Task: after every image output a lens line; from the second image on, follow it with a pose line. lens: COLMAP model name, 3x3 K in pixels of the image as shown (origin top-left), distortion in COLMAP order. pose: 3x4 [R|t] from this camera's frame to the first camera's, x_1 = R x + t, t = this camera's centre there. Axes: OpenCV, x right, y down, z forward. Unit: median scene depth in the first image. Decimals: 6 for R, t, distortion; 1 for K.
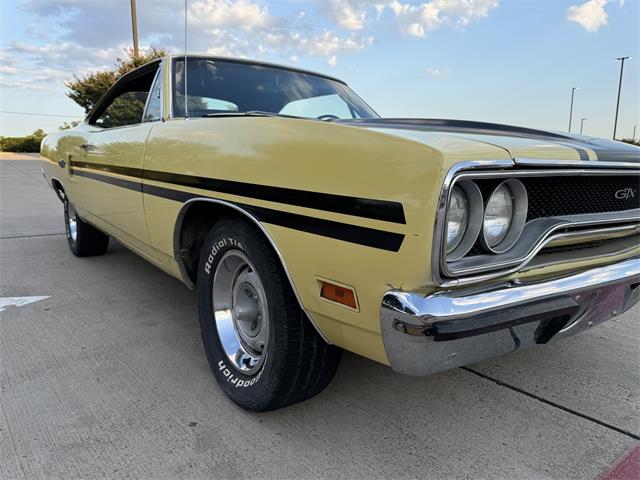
lens RADIAL K [[460.4, 0, 320.0], [0, 460.4, 240.0], [0, 0, 1]] dist [0.013563, -0.013948]
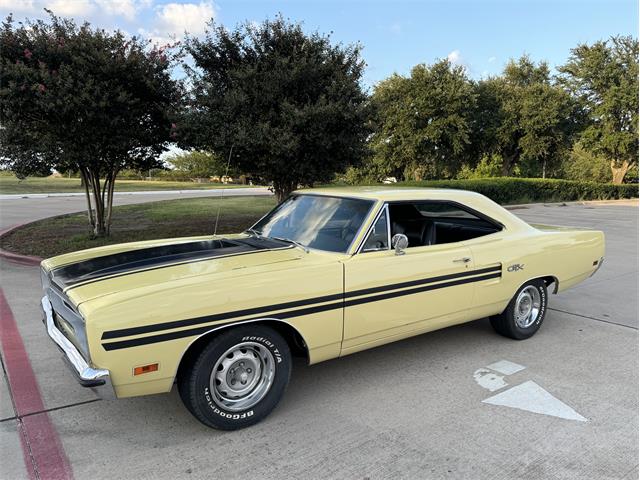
lens RADIAL K [[486.0, 0, 339.3], [0, 486.0, 257.1], [0, 0, 1]] dist [0.093266, -0.119650]
pose [[-0.015019, 0.139187, -0.990152, 2.705886], [-0.182098, 0.973323, 0.139583, -0.773443], [0.983166, 0.182401, 0.010728, 2.085833]]
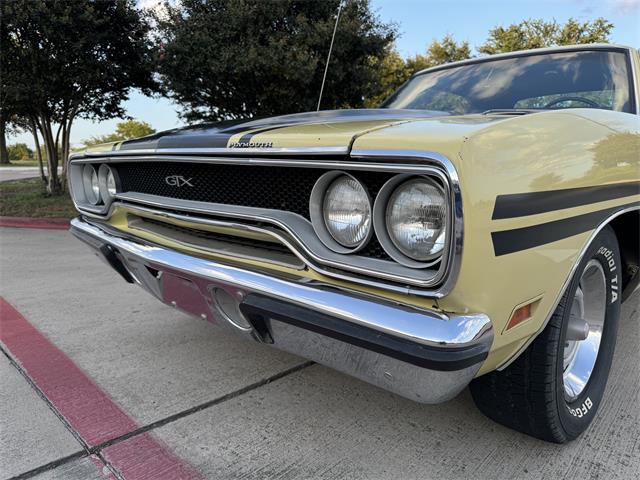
lens RADIAL K [[460.4, 0, 320.0], [0, 460.4, 240.0], [0, 0, 1]] dist [0.013563, -0.013948]
pose [[0.124190, 0.144789, -0.981638, 1.601160], [-0.168463, 0.978011, 0.122941, -0.143036], [0.977853, 0.150102, 0.145851, 1.126764]]
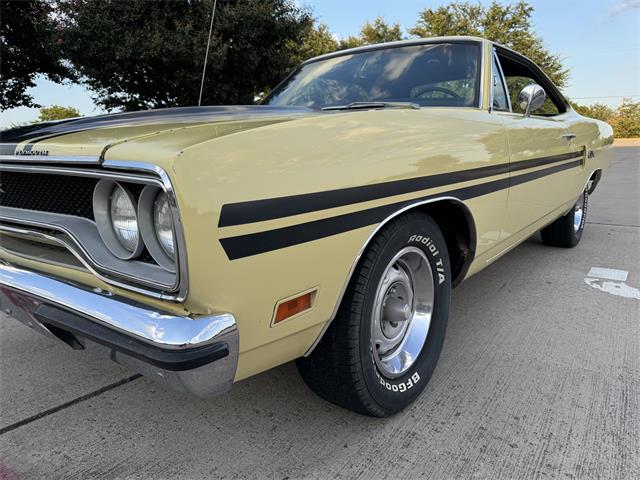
lens RADIAL K [[460.4, 0, 320.0], [0, 460.4, 240.0], [0, 0, 1]] dist [0.013563, -0.013948]
pose [[0.242636, 0.170926, -0.954941, 1.670194], [-0.139176, 0.980307, 0.140103, -0.210292], [0.960082, 0.098911, 0.261647, 1.352187]]
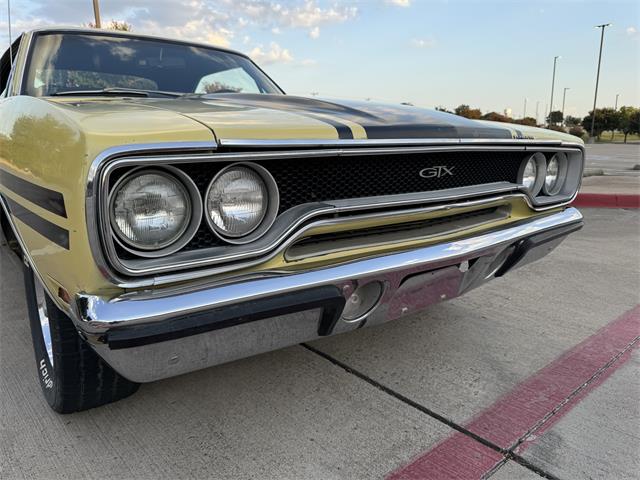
lens RADIAL K [[460.4, 0, 320.0], [0, 460.4, 240.0], [0, 0, 1]] dist [0.013563, -0.013948]
pose [[0.999367, -0.027235, 0.022906, 0.383073], [0.026021, 0.998322, 0.051735, -0.016646], [-0.024276, -0.051106, 0.998398, 0.067415]]
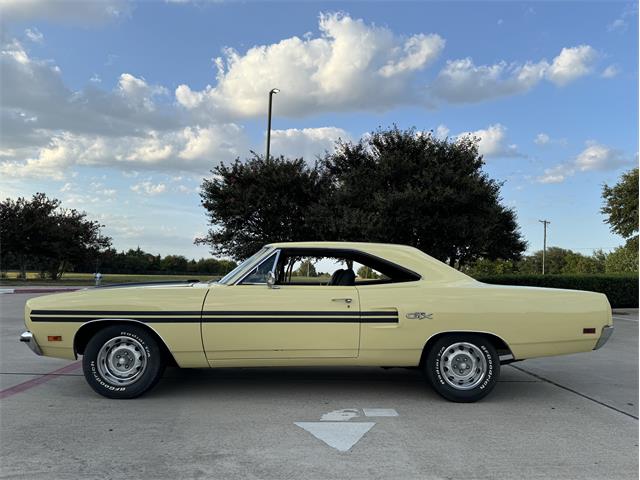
lens RADIAL K [[463.8, 0, 320.0], [0, 463.8, 240.0], [0, 0, 1]] dist [0.032898, -0.002703]
pose [[-0.584293, -0.092311, -0.806275, 2.404241], [-0.164107, 0.986424, 0.005989, -0.860246], [0.794777, 0.135815, -0.591510, 4.297773]]
